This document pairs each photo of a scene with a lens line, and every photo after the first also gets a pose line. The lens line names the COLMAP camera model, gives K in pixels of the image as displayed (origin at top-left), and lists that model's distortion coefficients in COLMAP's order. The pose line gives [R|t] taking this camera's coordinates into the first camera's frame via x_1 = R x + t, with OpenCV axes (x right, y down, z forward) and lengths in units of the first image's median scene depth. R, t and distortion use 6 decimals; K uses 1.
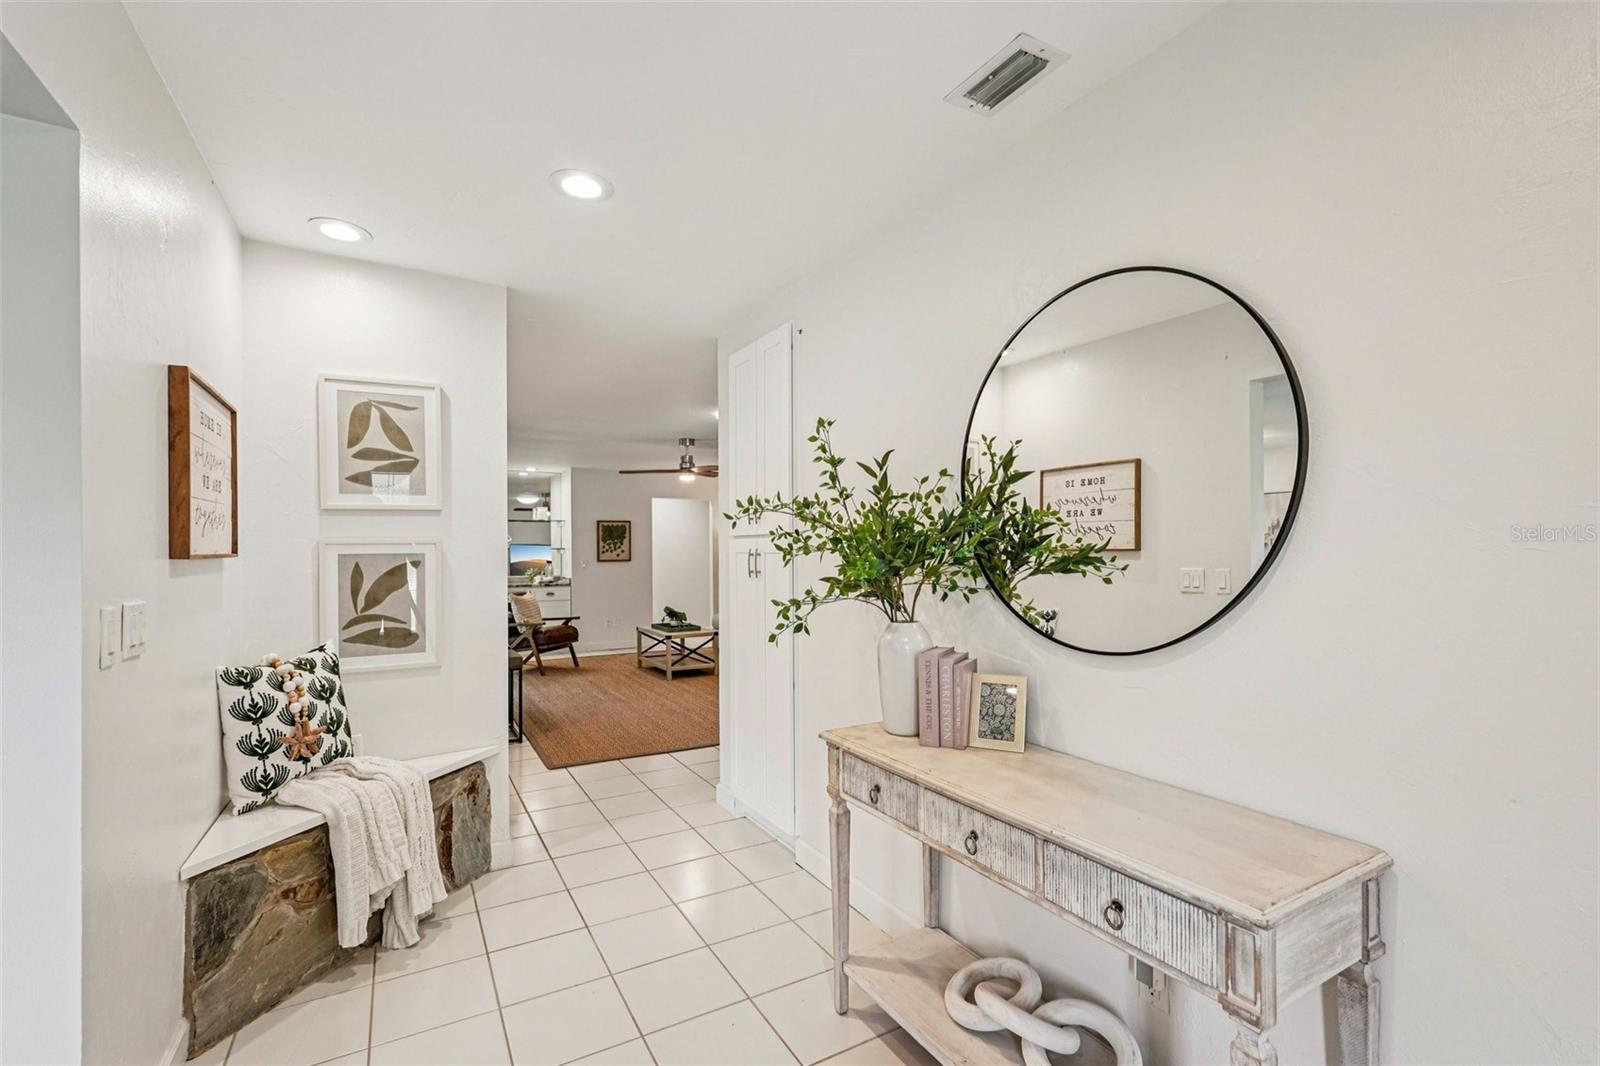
lens RADIAL K [[702.0, 0, 802.7], [0, 702.0, 554.2], [0, 0, 1]] dist [-0.000377, 0.000244]
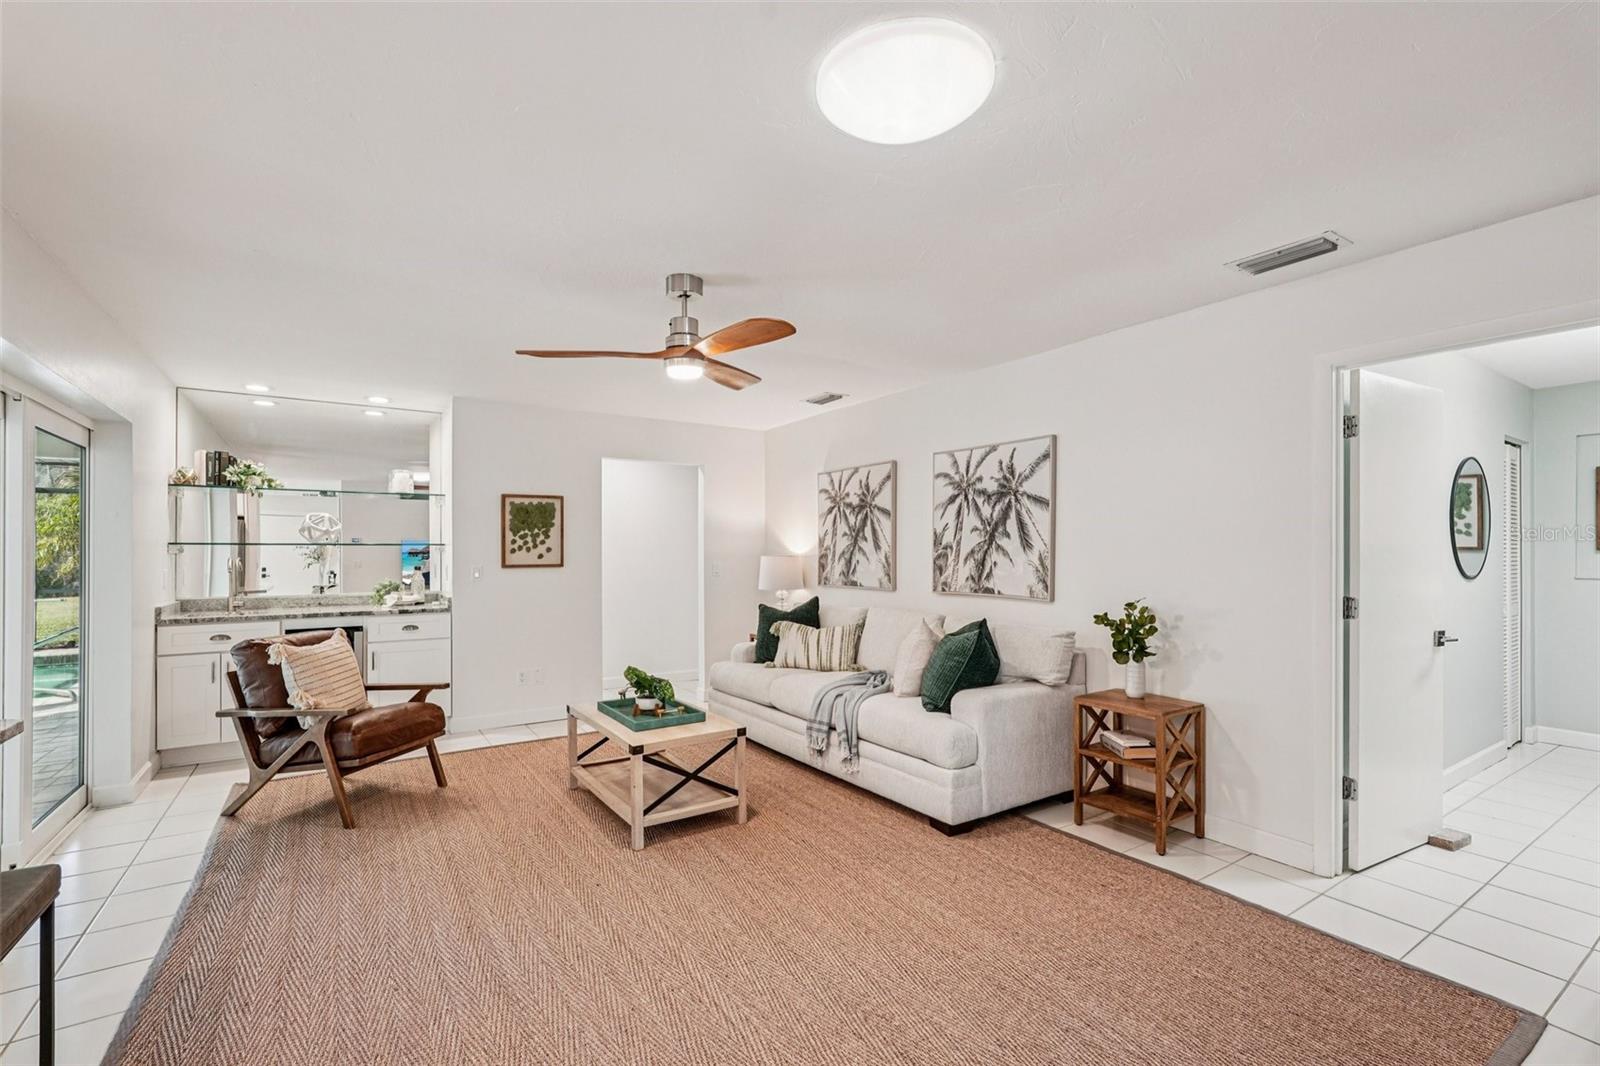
lens RADIAL K [[702.0, 0, 802.7], [0, 702.0, 554.2], [0, 0, 1]] dist [-0.000377, 0.000244]
pose [[0.998114, 0.002516, 0.061342, -0.103222], [-0.002564, 0.999996, 0.000701, -0.001460], [-0.061340, -0.000857, 0.998117, 0.501591]]
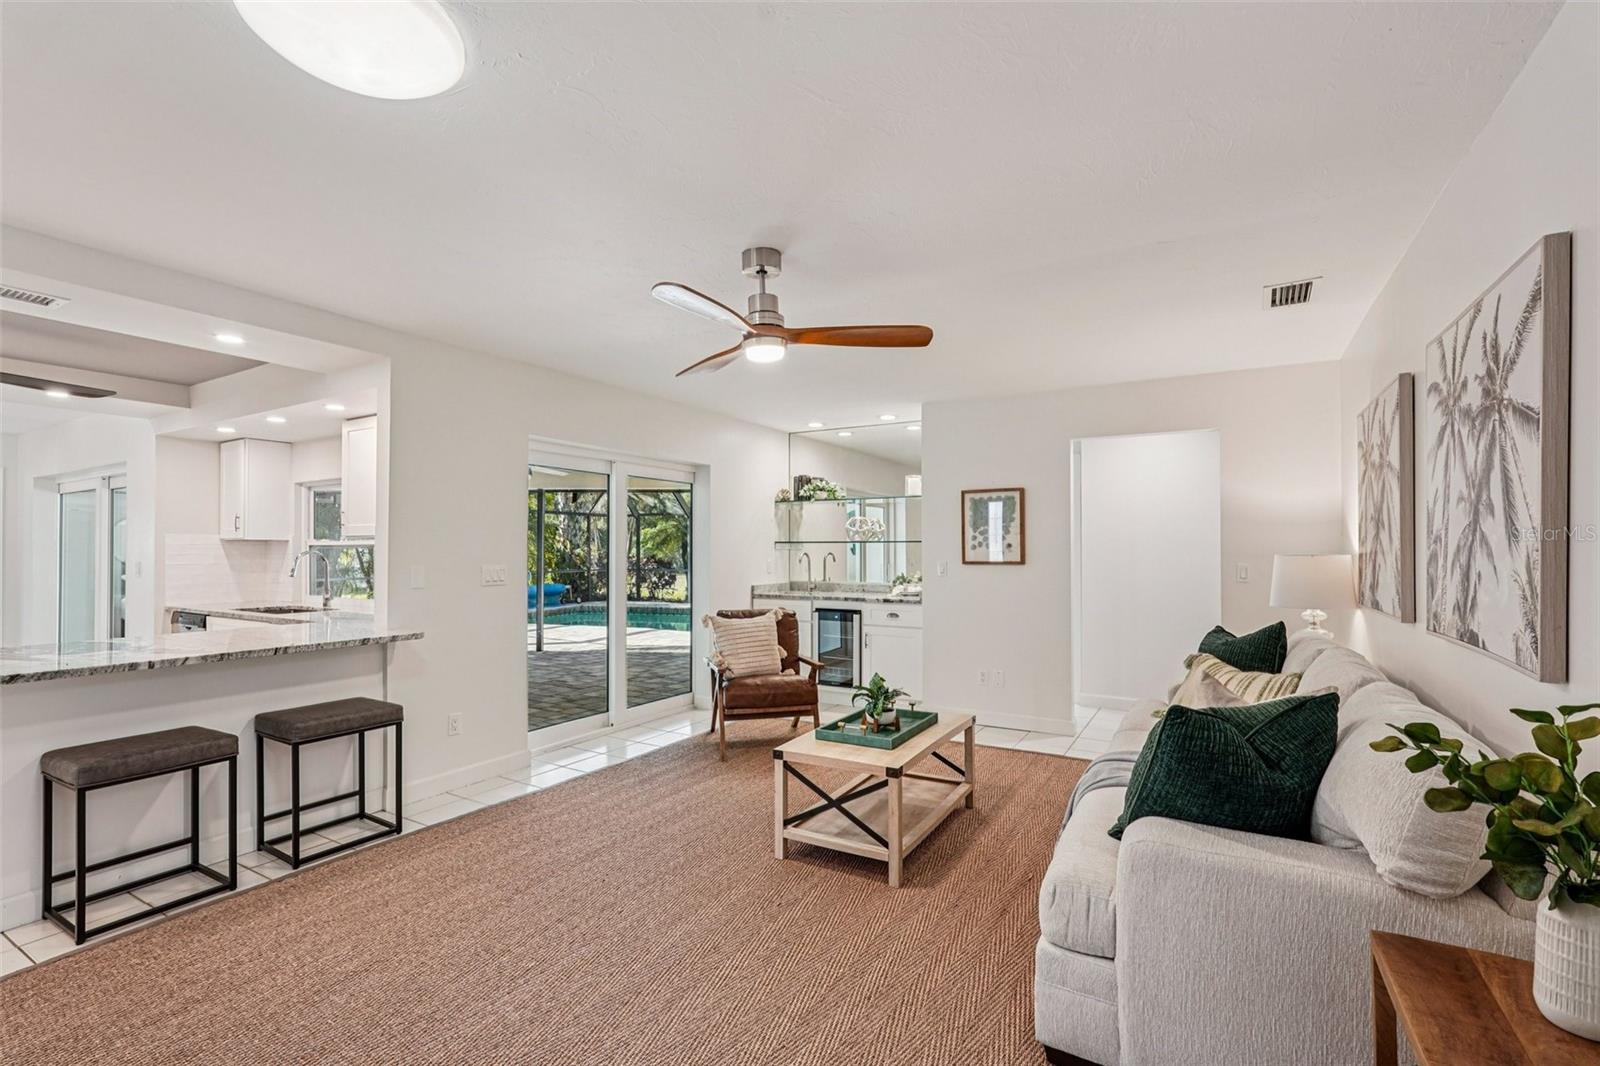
lens RADIAL K [[709.6, 0, 801.1], [0, 709.6, 543.0], [0, 0, 1]] dist [-0.001050, 0.000636]
pose [[0.495900, -0.002774, -0.868375, 0.156082], [-0.004742, 0.999971, -0.005902, -0.002690], [0.868367, 0.007045, 0.495873, 0.711122]]
